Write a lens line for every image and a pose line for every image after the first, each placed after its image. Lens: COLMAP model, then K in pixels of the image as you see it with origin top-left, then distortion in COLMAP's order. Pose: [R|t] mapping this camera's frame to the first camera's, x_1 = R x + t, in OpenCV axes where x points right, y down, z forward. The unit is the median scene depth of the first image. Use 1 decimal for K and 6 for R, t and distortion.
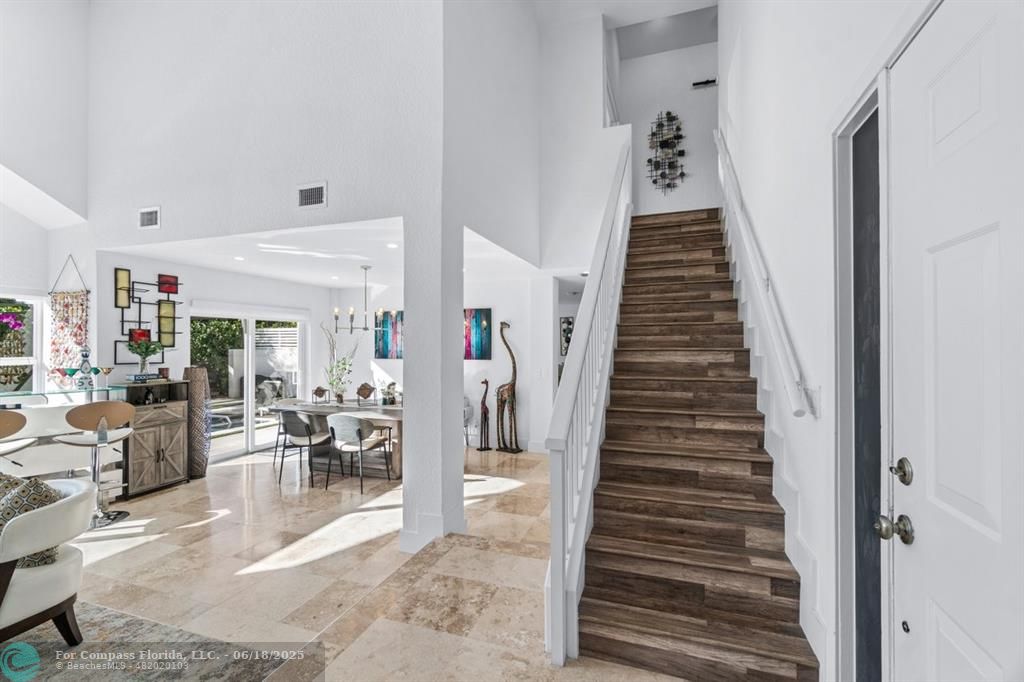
lens RADIAL K [[443.4, 0, 510.8], [0, 443.4, 342.6], [0, 0, 1]] dist [0.002263, 0.000318]
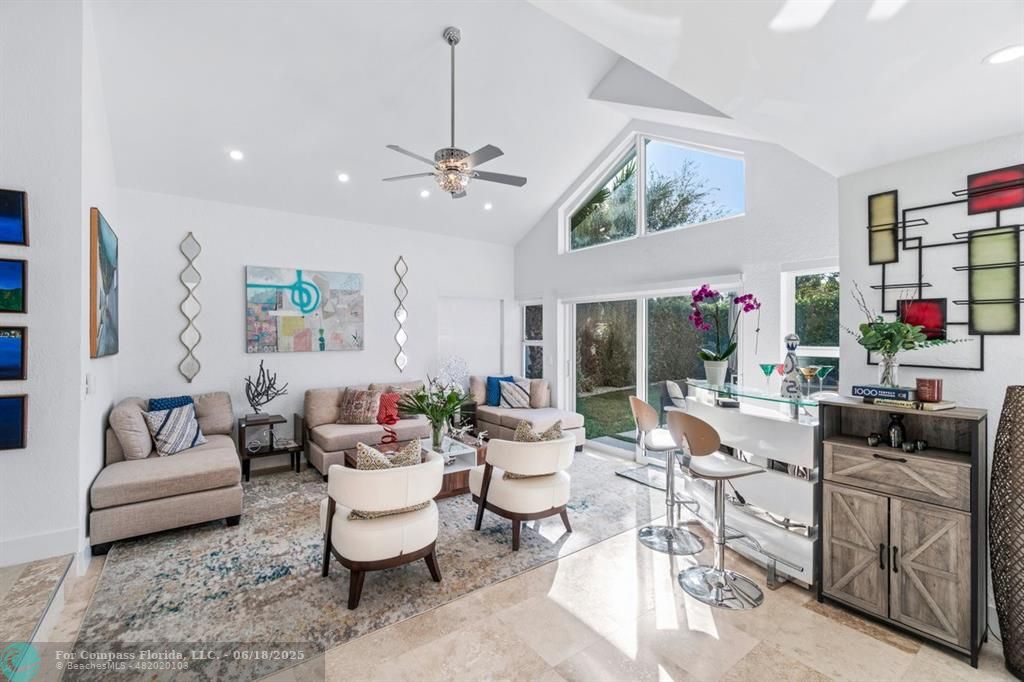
lens RADIAL K [[443.4, 0, 512.1], [0, 443.4, 333.5], [0, 0, 1]] dist [0.002263, 0.000318]
pose [[-0.574817, -0.000867, -0.818282, -0.152306], [0.004399, 0.999982, -0.004150, 0.009237], [0.818271, -0.005985, -0.574802, 0.923442]]
